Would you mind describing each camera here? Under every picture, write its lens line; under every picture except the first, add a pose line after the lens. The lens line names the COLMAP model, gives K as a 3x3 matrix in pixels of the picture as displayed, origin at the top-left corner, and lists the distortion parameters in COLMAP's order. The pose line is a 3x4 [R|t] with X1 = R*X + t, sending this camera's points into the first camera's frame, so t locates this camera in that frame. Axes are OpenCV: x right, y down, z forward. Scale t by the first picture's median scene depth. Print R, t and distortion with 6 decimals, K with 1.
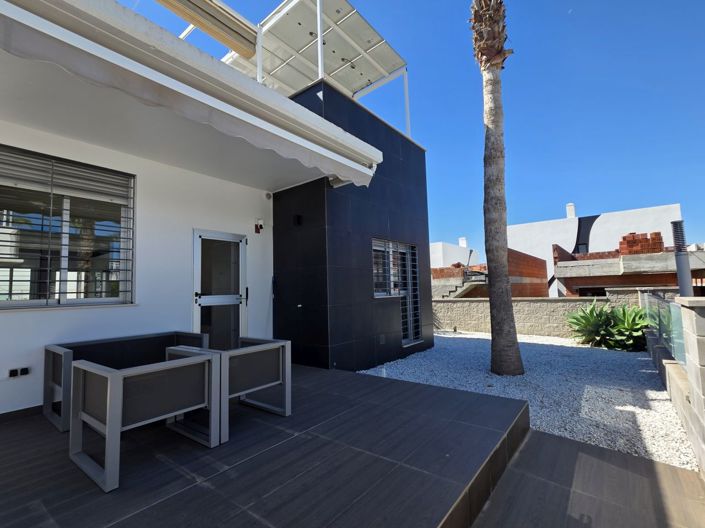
lens RADIAL K [[336.7, 0, 352.3], [0, 336.7, 263.2], [0, 0, 1]] dist [0.012986, -0.000175]
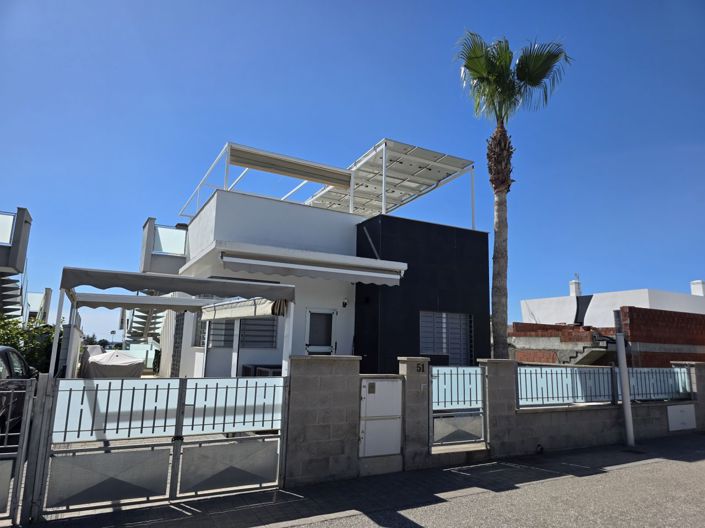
lens RADIAL K [[470.2, 0, 350.9], [0, 470.2, 262.0], [0, 0, 1]] dist [-0.063124, -0.002750]
pose [[0.920966, -0.021359, -0.389057, 0.595992], [-0.021005, 0.994323, -0.104309, -0.071927], [0.389076, 0.104237, 0.915289, -0.999266]]
